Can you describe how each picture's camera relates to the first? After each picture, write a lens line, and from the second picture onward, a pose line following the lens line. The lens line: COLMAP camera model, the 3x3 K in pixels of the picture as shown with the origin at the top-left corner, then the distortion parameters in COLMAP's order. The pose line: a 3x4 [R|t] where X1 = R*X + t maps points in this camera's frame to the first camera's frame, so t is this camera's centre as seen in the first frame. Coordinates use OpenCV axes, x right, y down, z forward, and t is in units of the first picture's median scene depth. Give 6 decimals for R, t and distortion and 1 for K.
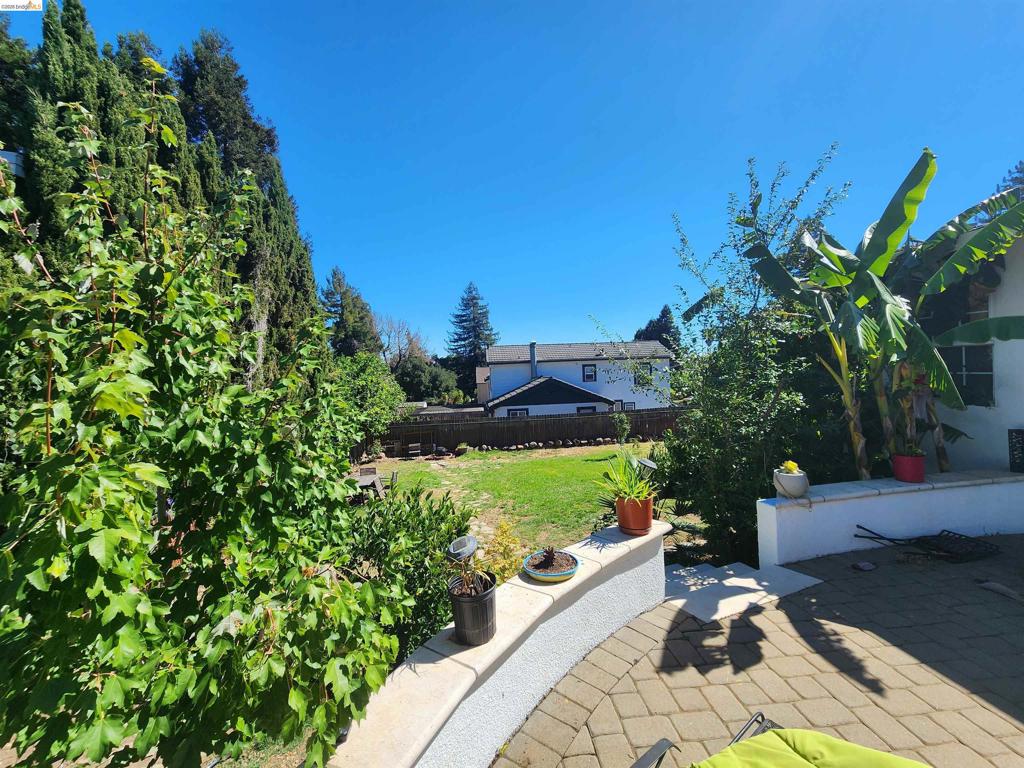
lens RADIAL K [[421.9, 0, 515.5], [0, 421.9, 388.0], [0, 0, 1]] dist [0.000067, -0.000324]
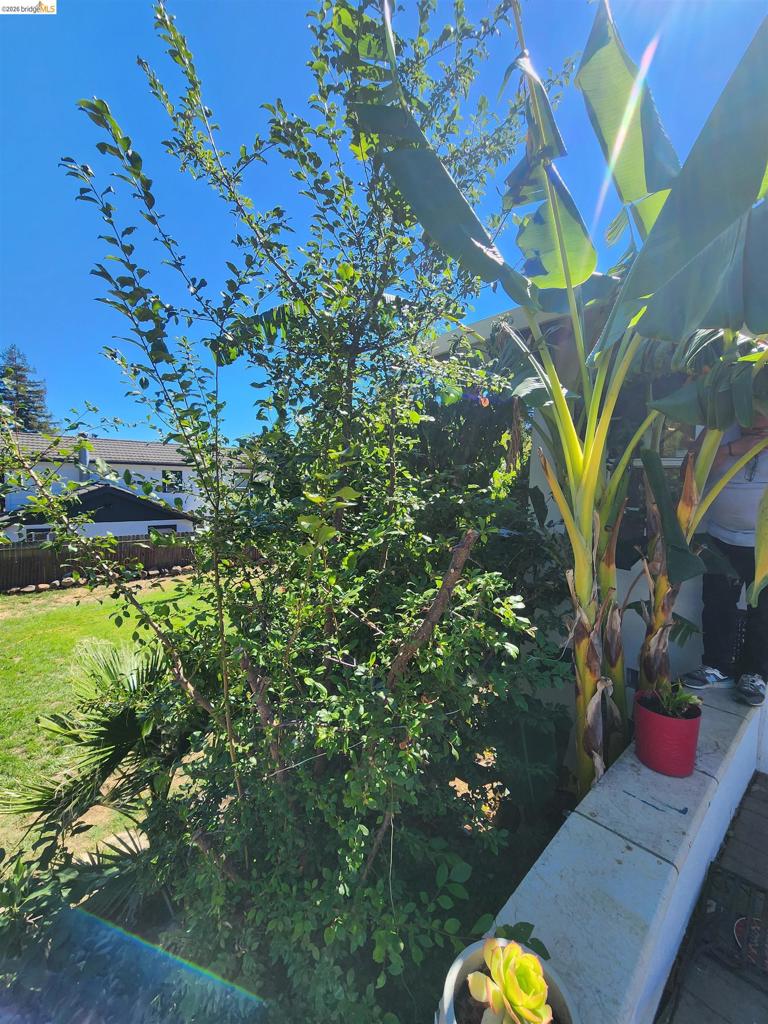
lens RADIAL K [[421.9, 0, 387.2], [0, 421.9, 517.6], [0, 0, 1]] dist [0.000067, -0.000324]
pose [[0.828367, 0.010213, 0.560092, 0.077590], [-0.033474, 0.998950, 0.031293, -0.006595], [-0.559184, -0.044671, 0.827839, 0.140140]]
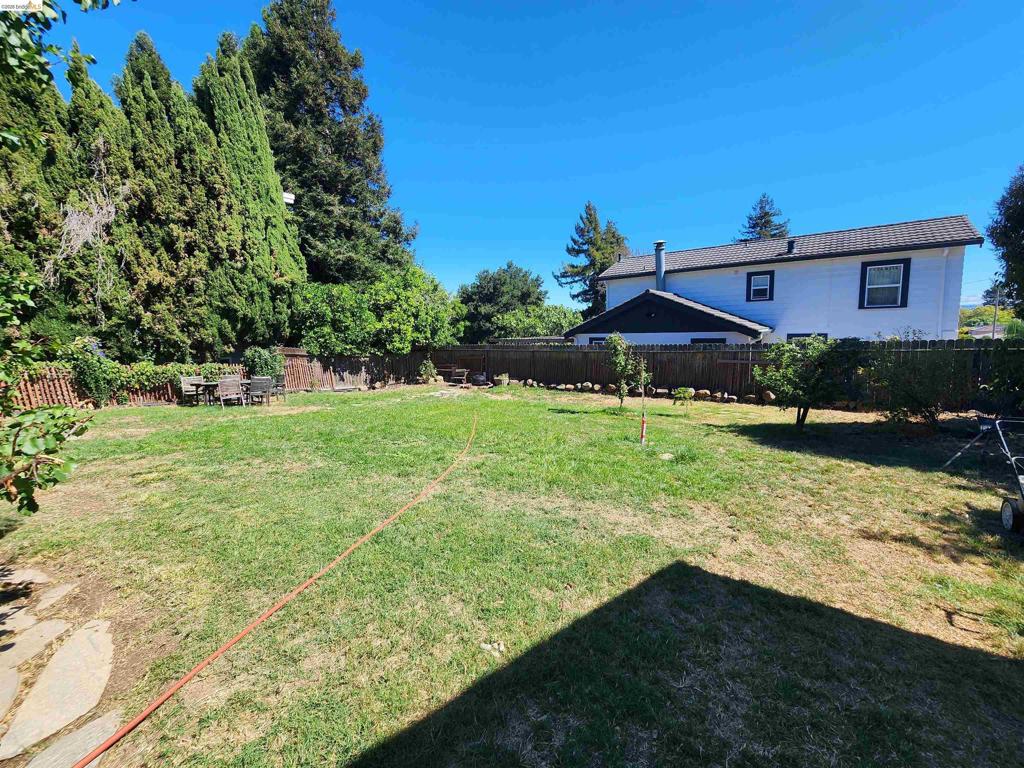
lens RADIAL K [[421.9, 0, 512.2], [0, 421.9, 378.5], [0, 0, 1]] dist [0.000067, -0.000324]
pose [[0.733550, 0.096937, -0.672687, 0.378113], [-0.030231, 0.993450, 0.110194, 0.044311], [0.678963, -0.060497, 0.731676, 0.368696]]
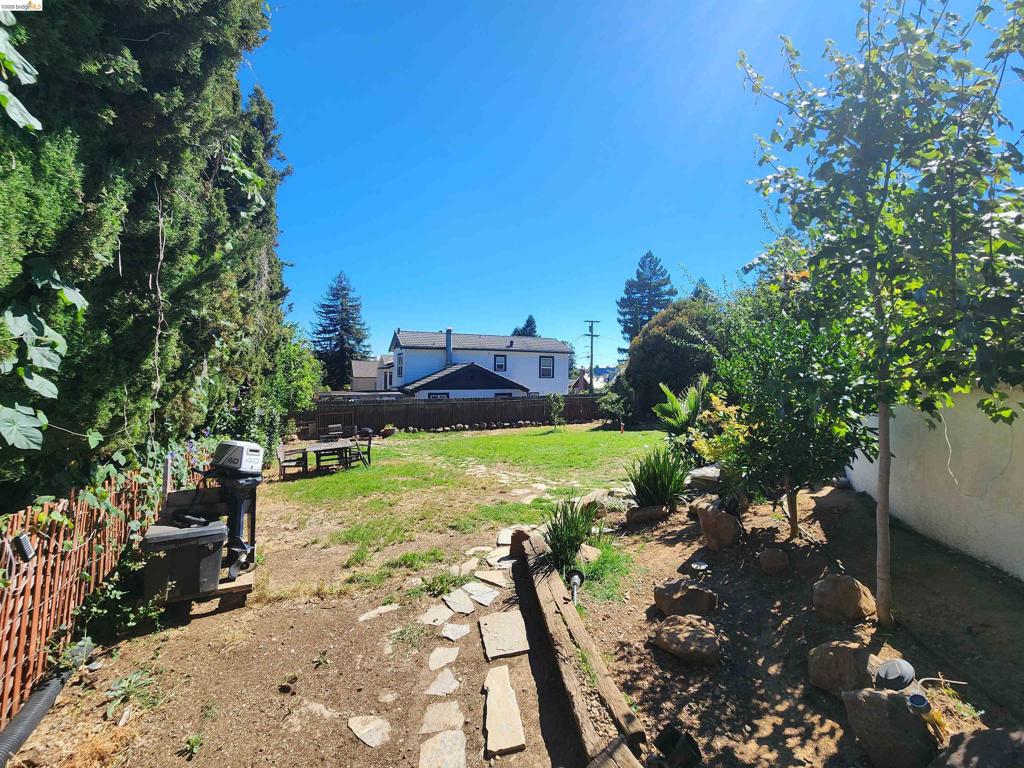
lens RADIAL K [[421.9, 0, 517.4], [0, 421.9, 376.6], [0, 0, 1]] dist [0.000067, -0.000324]
pose [[0.940634, 0.040462, 0.337002, -0.156404], [-0.026061, 0.998548, -0.047147, 0.053211], [-0.338420, 0.035566, 0.940323, 0.000445]]
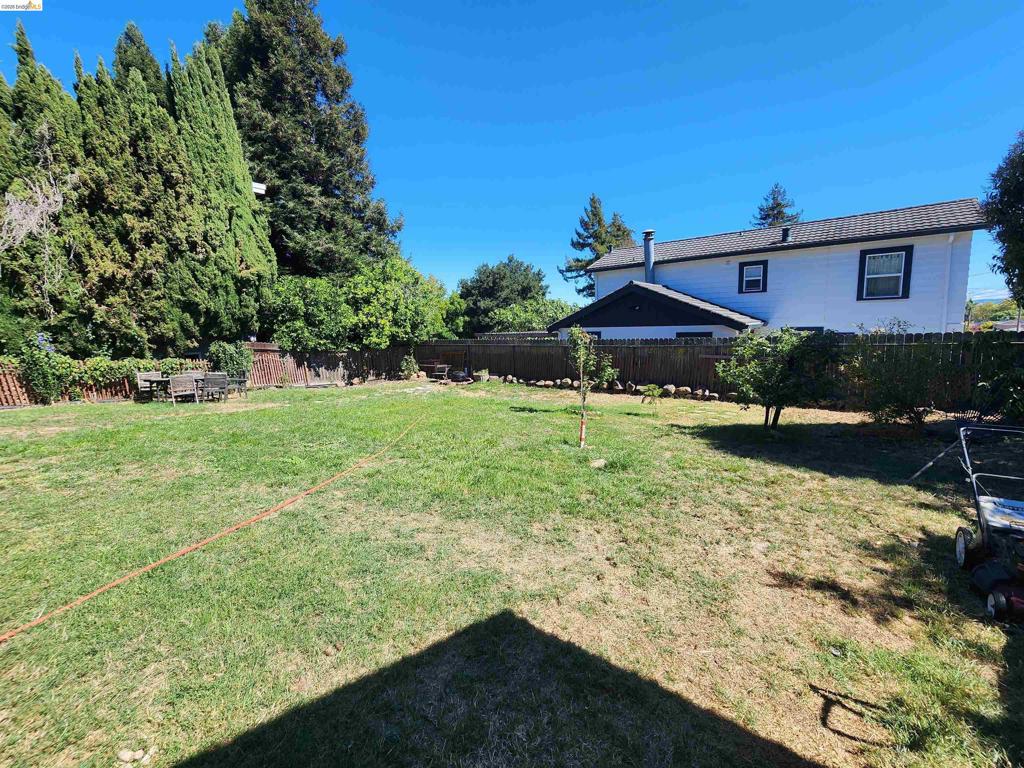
lens RADIAL K [[421.9, 0, 512.4], [0, 421.9, 378.9], [0, 0, 1]] dist [0.000067, -0.000324]
pose [[0.714789, 0.105800, -0.691291, 0.397674], [-0.028581, 0.992084, 0.122282, 0.045205], [0.698756, -0.067648, 0.712154, 0.423358]]
